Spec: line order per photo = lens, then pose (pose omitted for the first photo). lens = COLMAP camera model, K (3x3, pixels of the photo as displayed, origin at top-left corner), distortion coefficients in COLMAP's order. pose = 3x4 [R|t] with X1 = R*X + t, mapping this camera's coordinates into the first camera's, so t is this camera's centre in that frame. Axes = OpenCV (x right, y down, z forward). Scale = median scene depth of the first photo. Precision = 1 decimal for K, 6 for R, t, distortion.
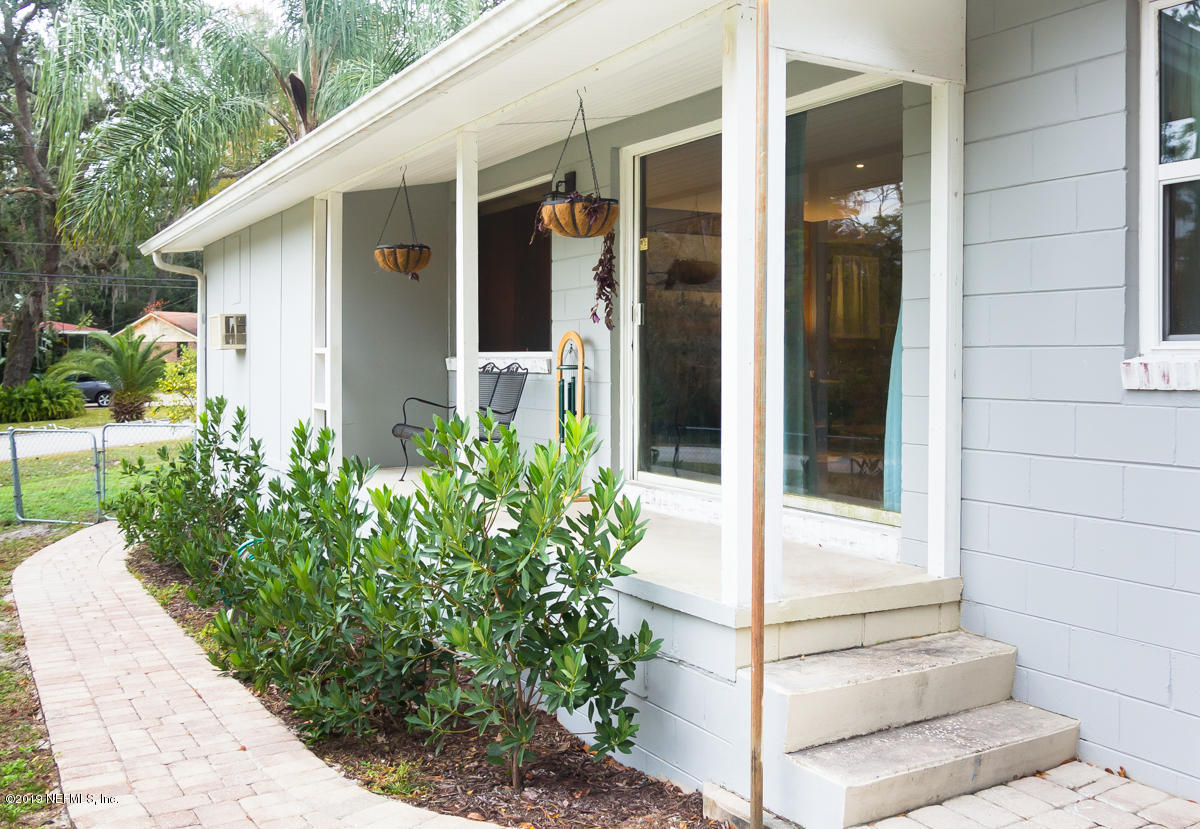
lens RADIAL K [[1108.8, 0, 600.0], [0, 1108.8, 414.5], [0, 0, 1]] dist [-0.003805, -0.006640]
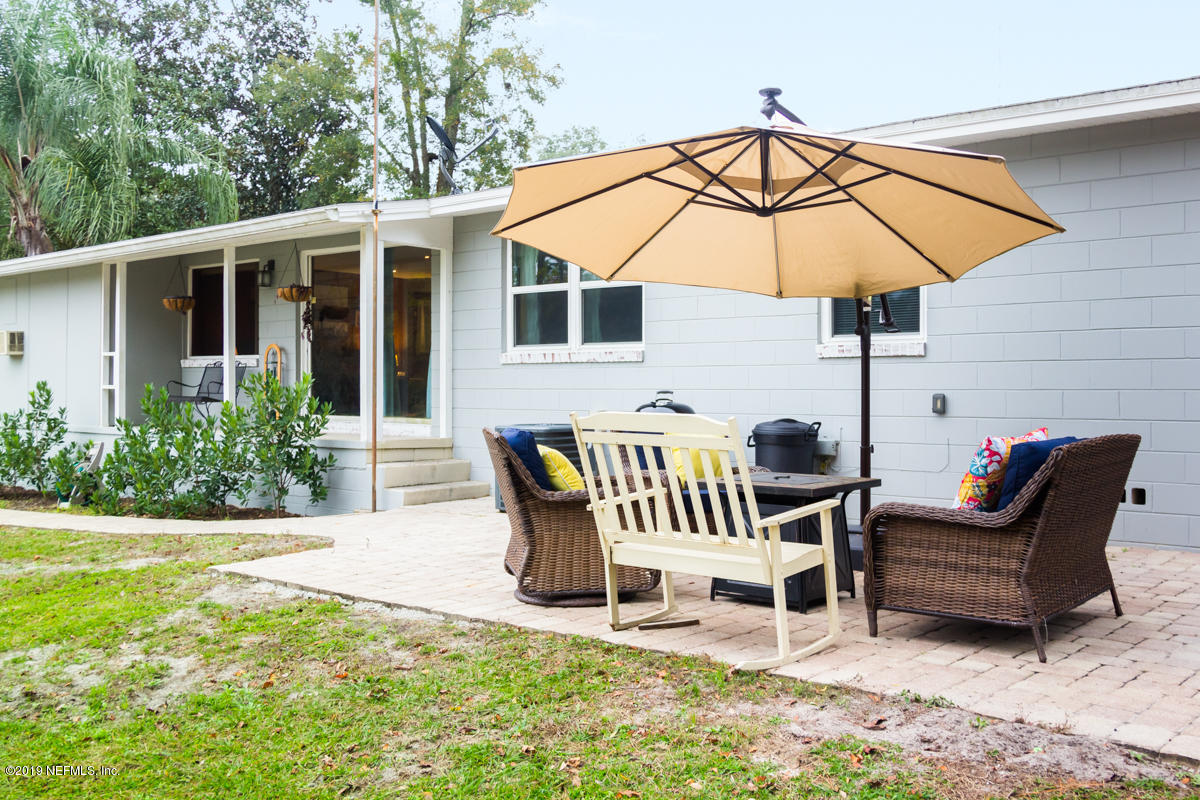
lens RADIAL K [[1122.4, 0, 600.0], [0, 1122.4, 400.0], [0, 0, 1]] dist [-0.010371, -0.008541]
pose [[0.940335, -0.001324, 0.340248, -0.220268], [0.013885, 0.999309, -0.034485, 0.137043], [-0.339967, 0.037152, 0.939703, -1.436202]]
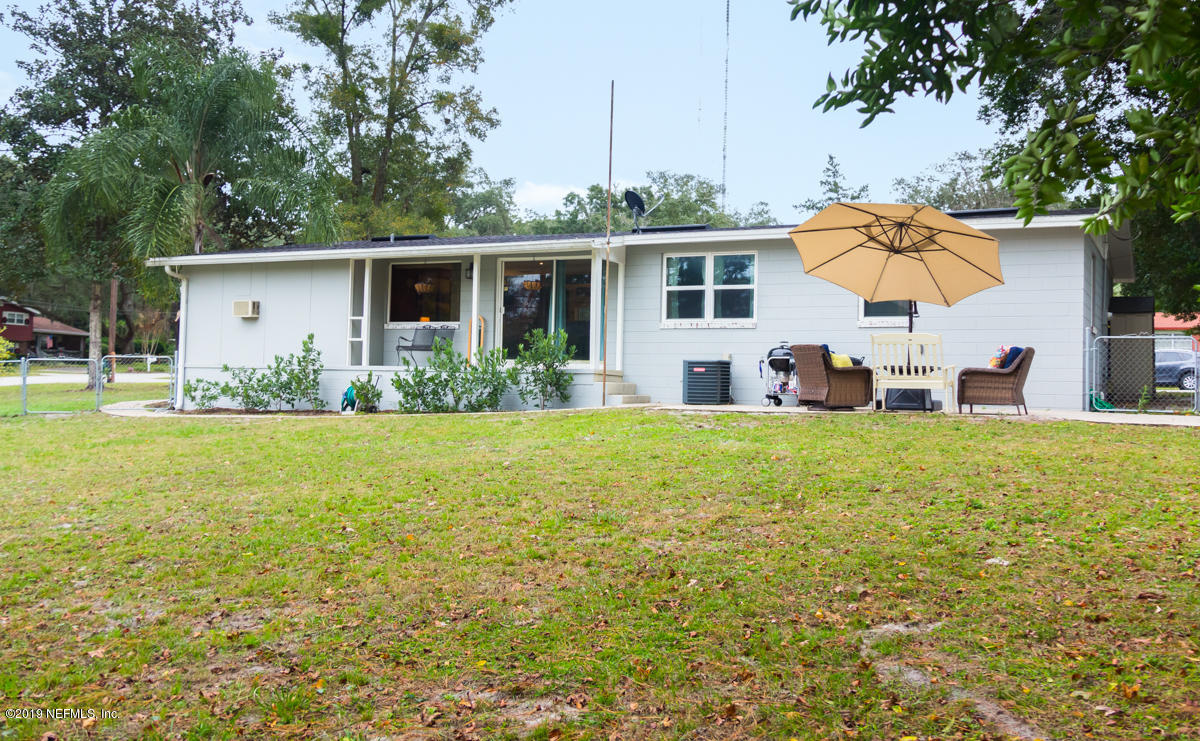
lens RADIAL K [[1141.1, 0, 600.0], [0, 1141.1, 370.5], [0, 0, 1]] dist [0.002787, 0.002102]
pose [[0.821725, 0.026073, 0.569287, -2.214673], [0.007591, 0.998363, -0.056681, 0.373432], [-0.569834, 0.050898, 0.820182, -2.542304]]
